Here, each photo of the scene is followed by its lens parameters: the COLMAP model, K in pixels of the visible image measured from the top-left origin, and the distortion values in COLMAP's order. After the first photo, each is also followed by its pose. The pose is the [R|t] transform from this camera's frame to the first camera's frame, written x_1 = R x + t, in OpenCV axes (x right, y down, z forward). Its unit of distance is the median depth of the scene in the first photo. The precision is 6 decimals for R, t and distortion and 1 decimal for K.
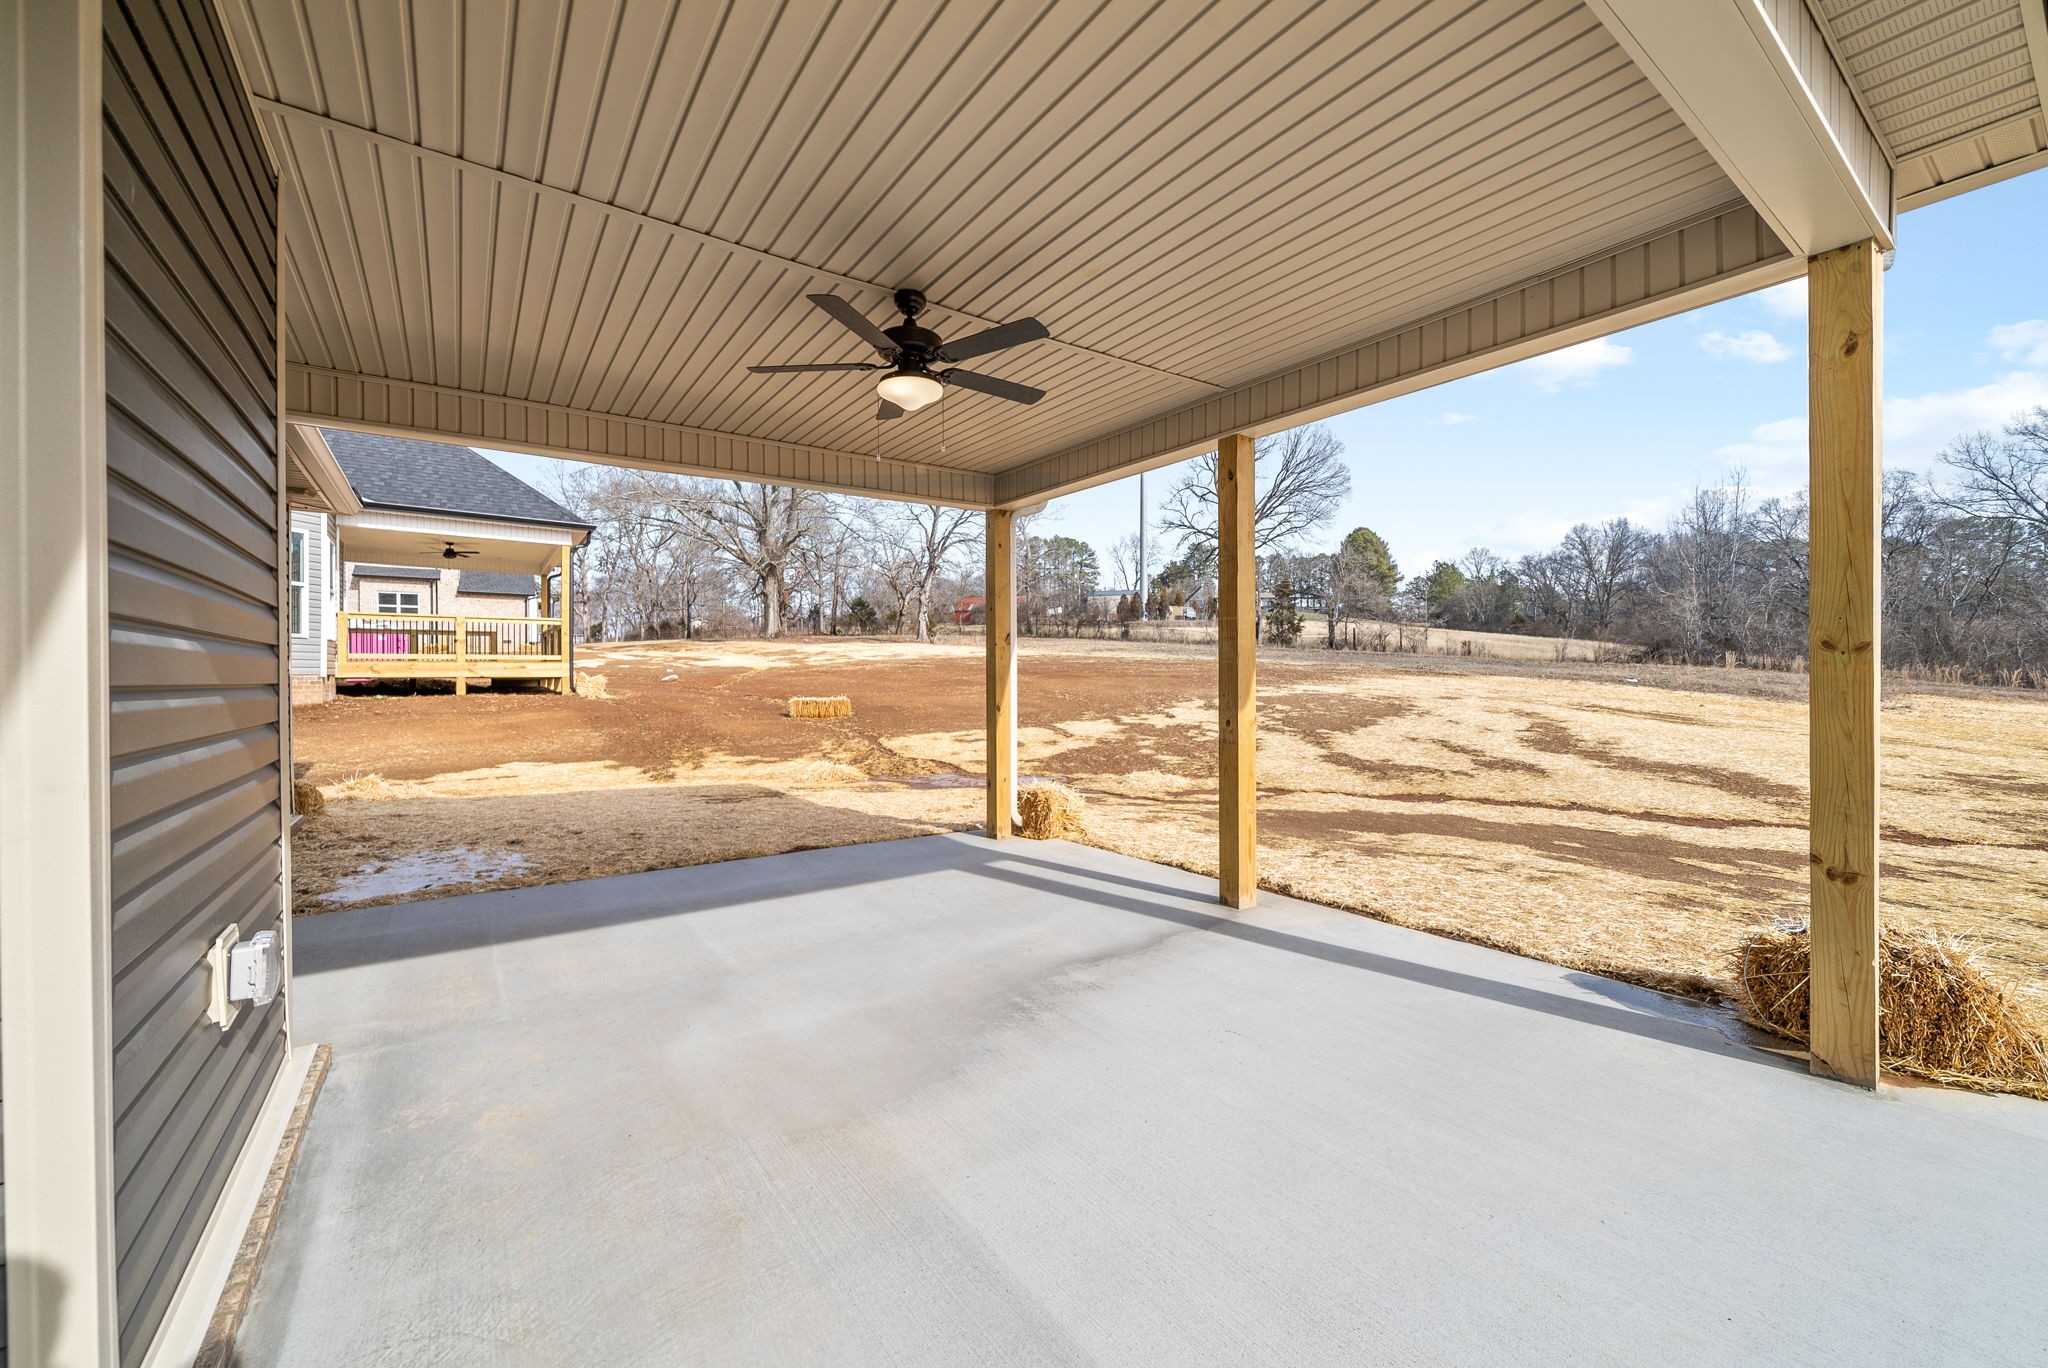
lens RADIAL K [[981.7, 0, 1017.9], [0, 981.7, 691.6], [0, 0, 1]] dist [0.004797, 0.000757]
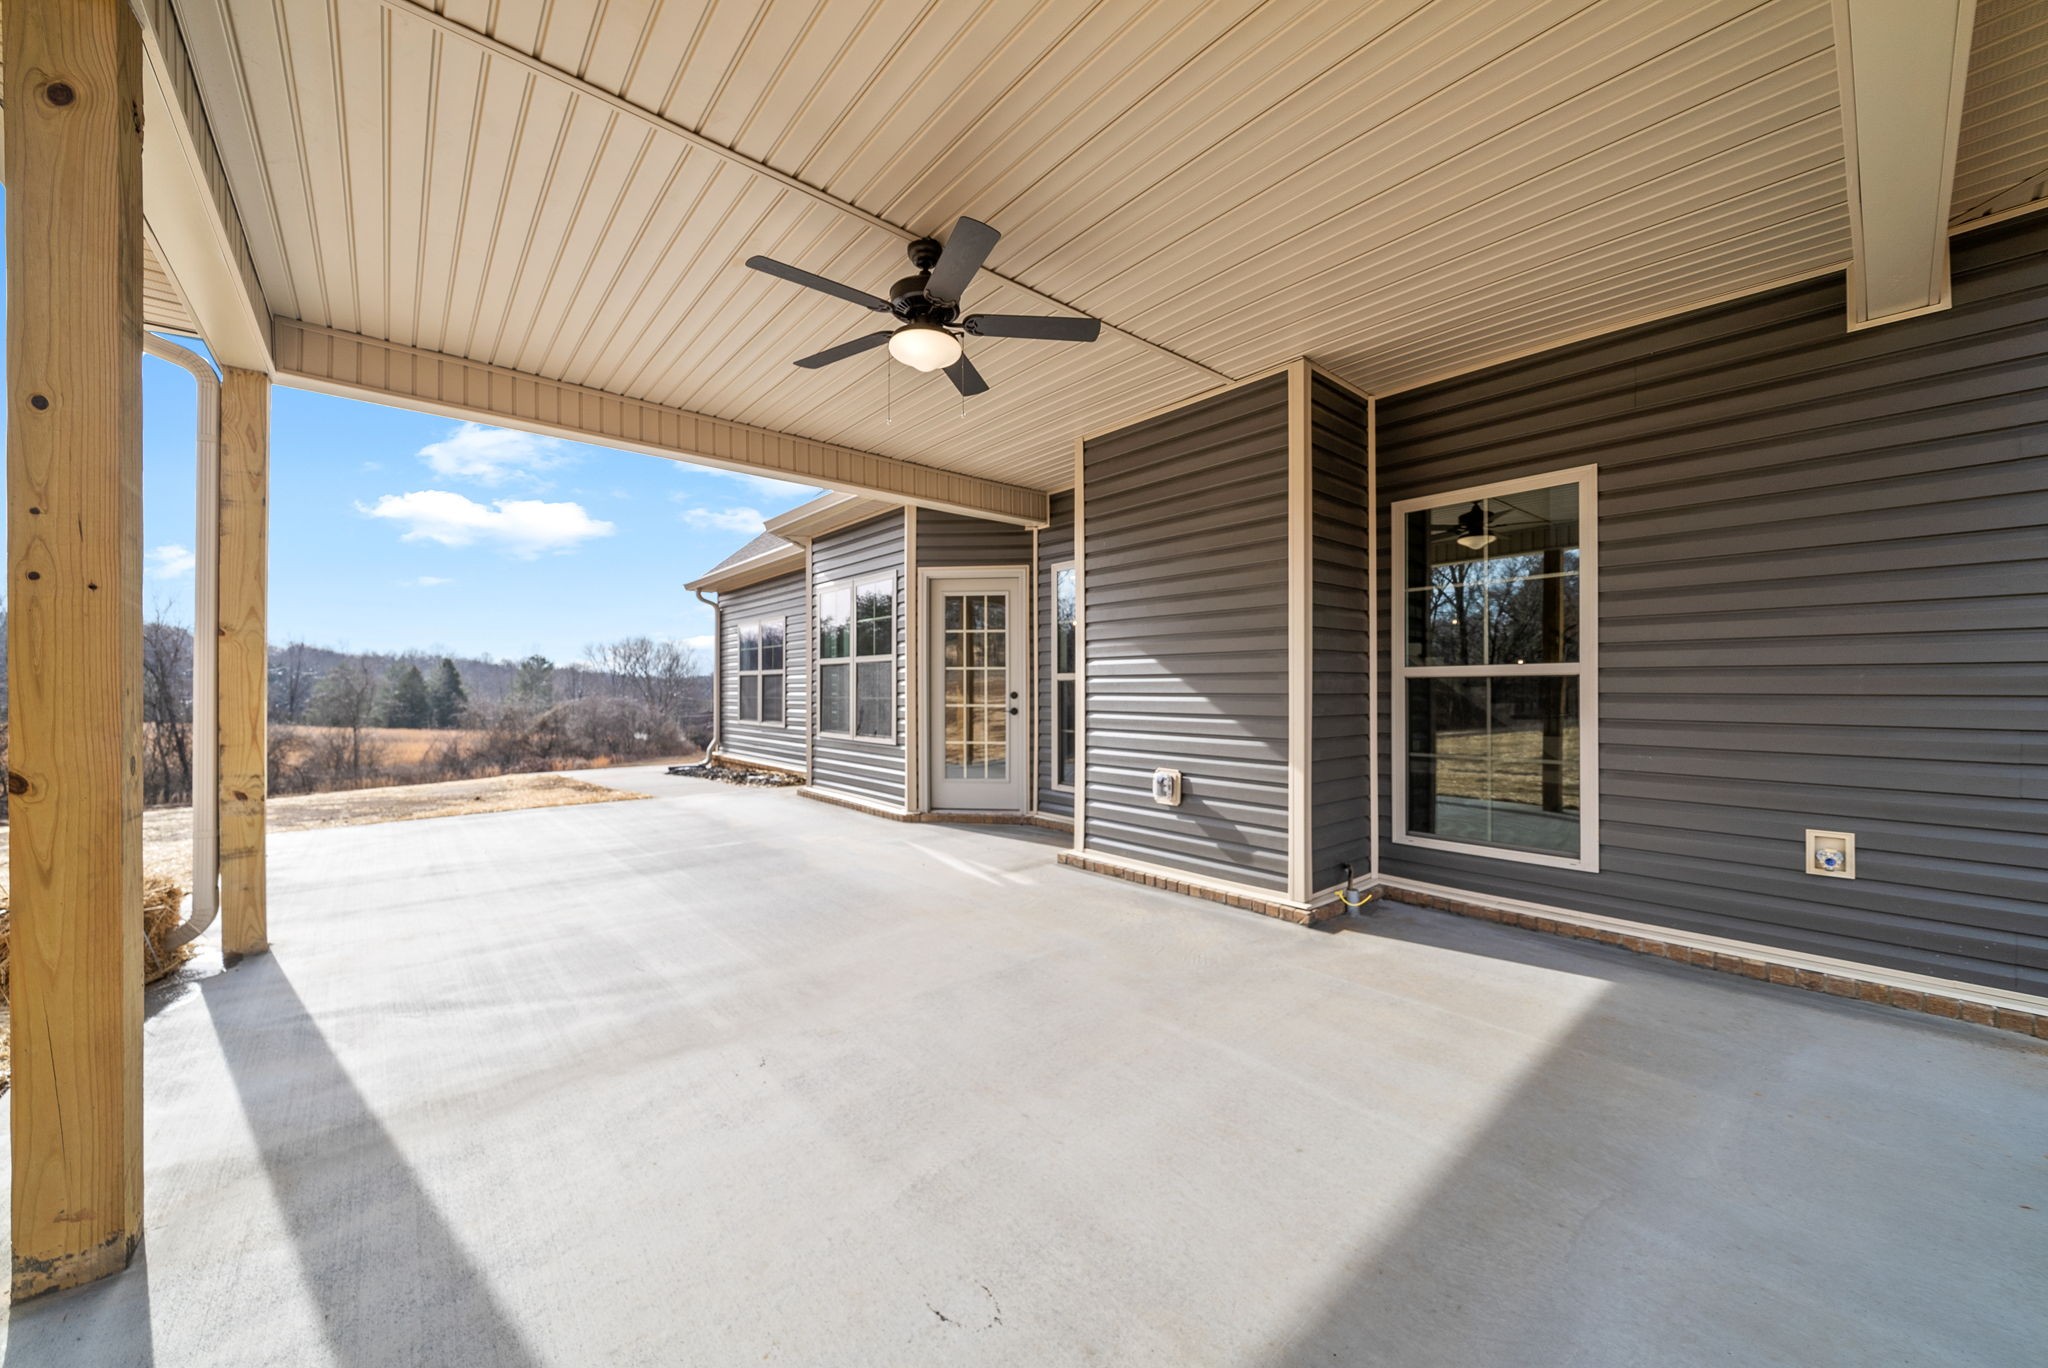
lens RADIAL K [[981.7, 0, 1017.9], [0, 981.7, 691.6], [0, 0, 1]] dist [0.004797, 0.000757]
pose [[-0.998496, 0.004421, -0.054644, -0.144634], [0.004029, 0.999965, 0.007273, 0.007716], [0.054675, 0.007042, -0.998479, 1.927823]]
